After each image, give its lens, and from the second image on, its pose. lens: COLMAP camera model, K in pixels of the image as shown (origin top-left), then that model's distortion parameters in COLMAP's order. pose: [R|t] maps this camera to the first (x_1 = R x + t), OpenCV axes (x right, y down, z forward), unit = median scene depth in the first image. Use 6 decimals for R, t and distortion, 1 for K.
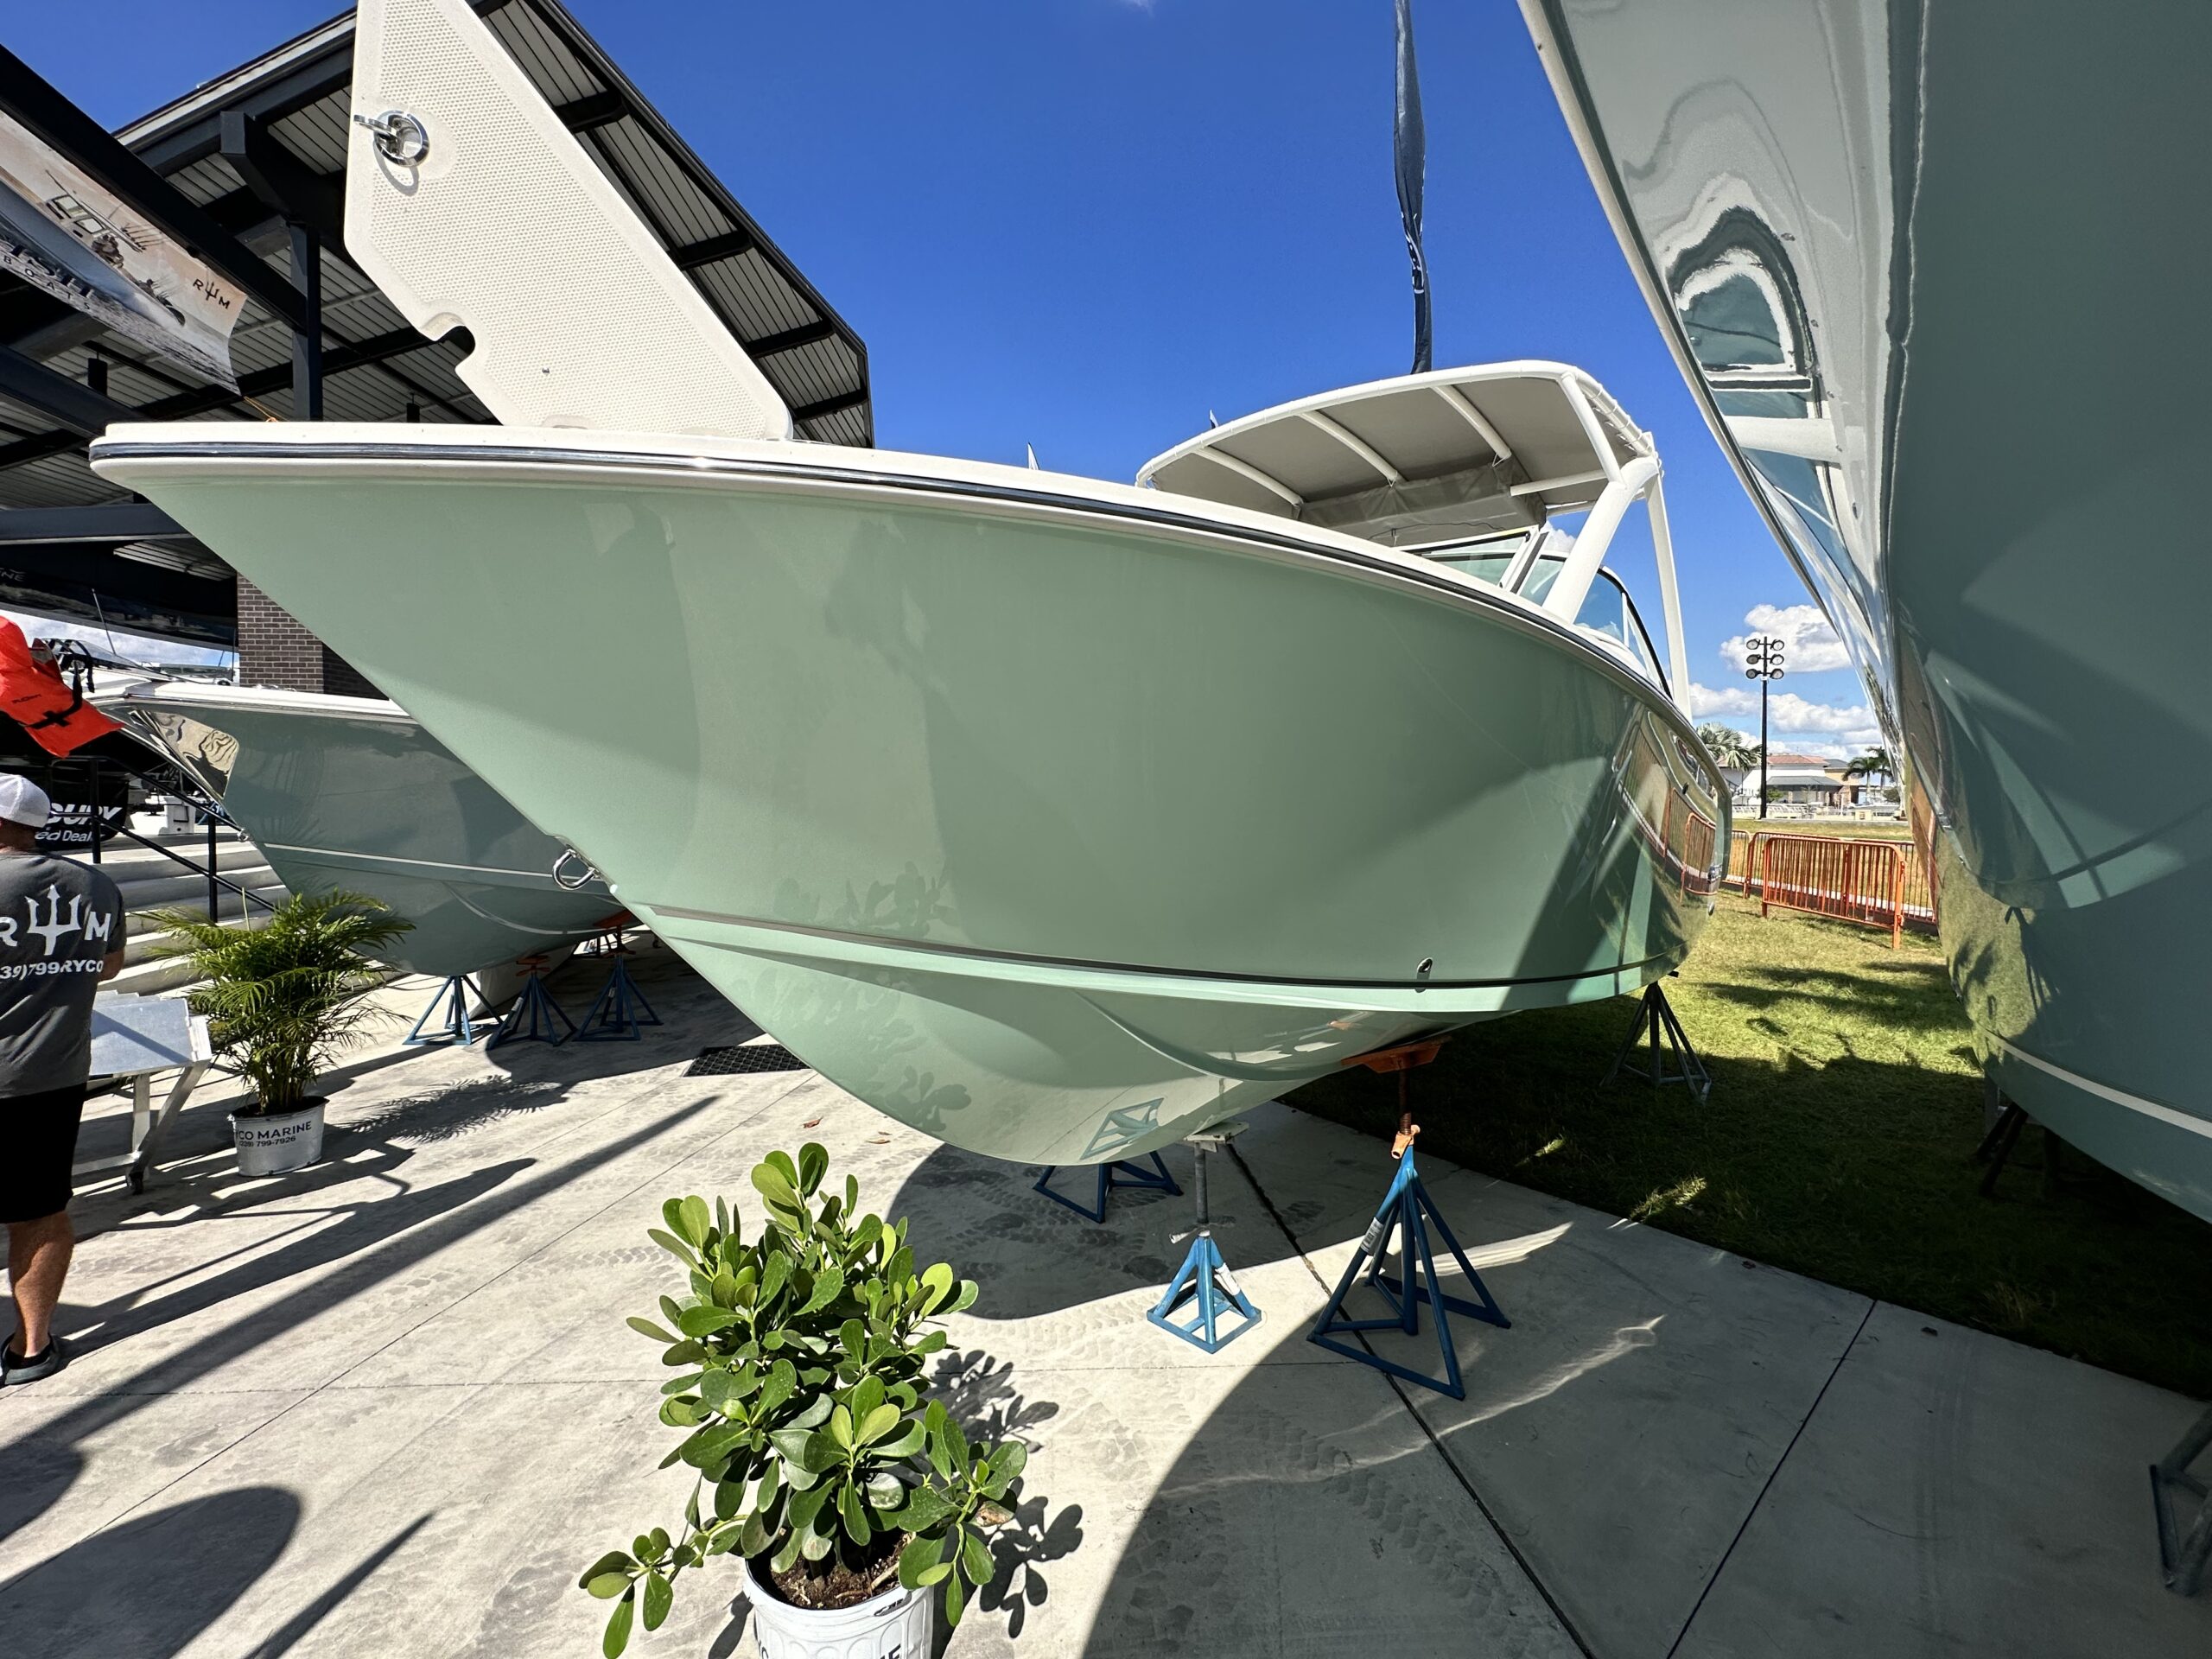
lens RADIAL K [[884.7, 0, 1106.6], [0, 884.7, 824.7], [0, 0, 1]] dist [-0.002427, 0.000502]
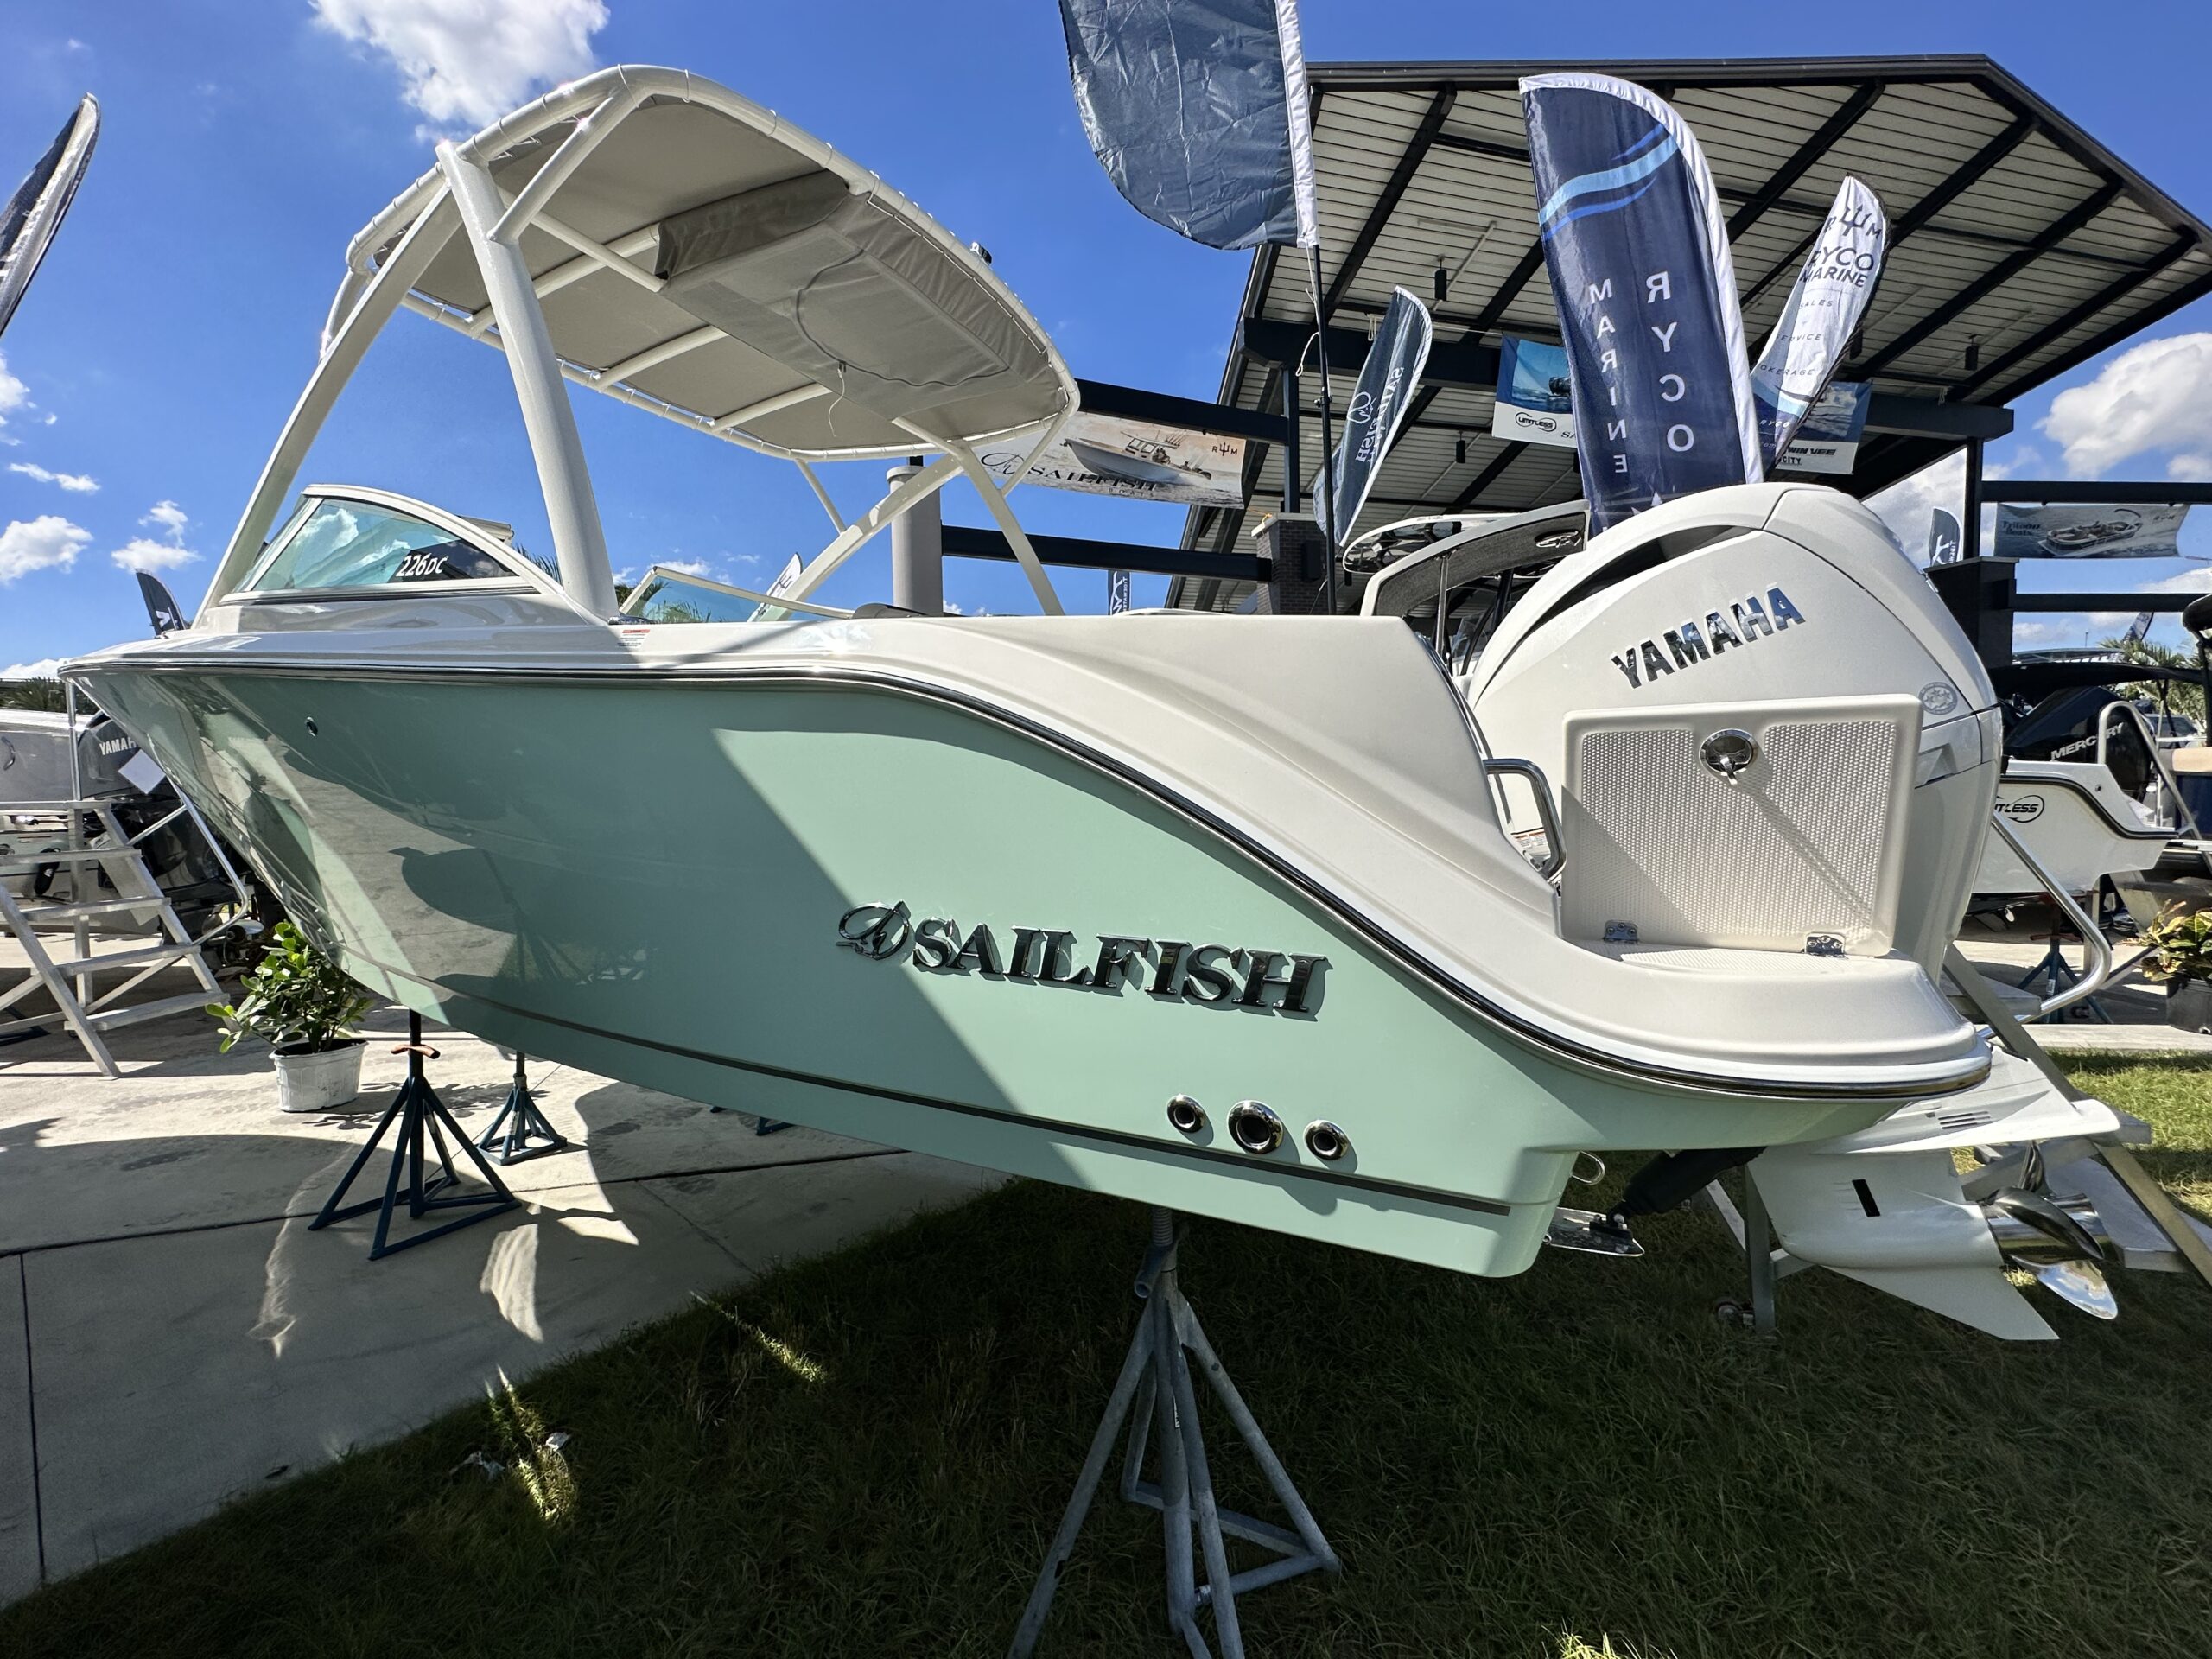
lens RADIAL K [[884.7, 0, 1106.6], [0, 884.7, 824.7], [0, 0, 1]] dist [-0.002427, 0.000502]
pose [[0.194700, 0.040438, -0.980029, 1.317629], [-0.015527, 0.999152, 0.038143, -0.002043], [0.980740, 0.007790, 0.195162, 1.328111]]
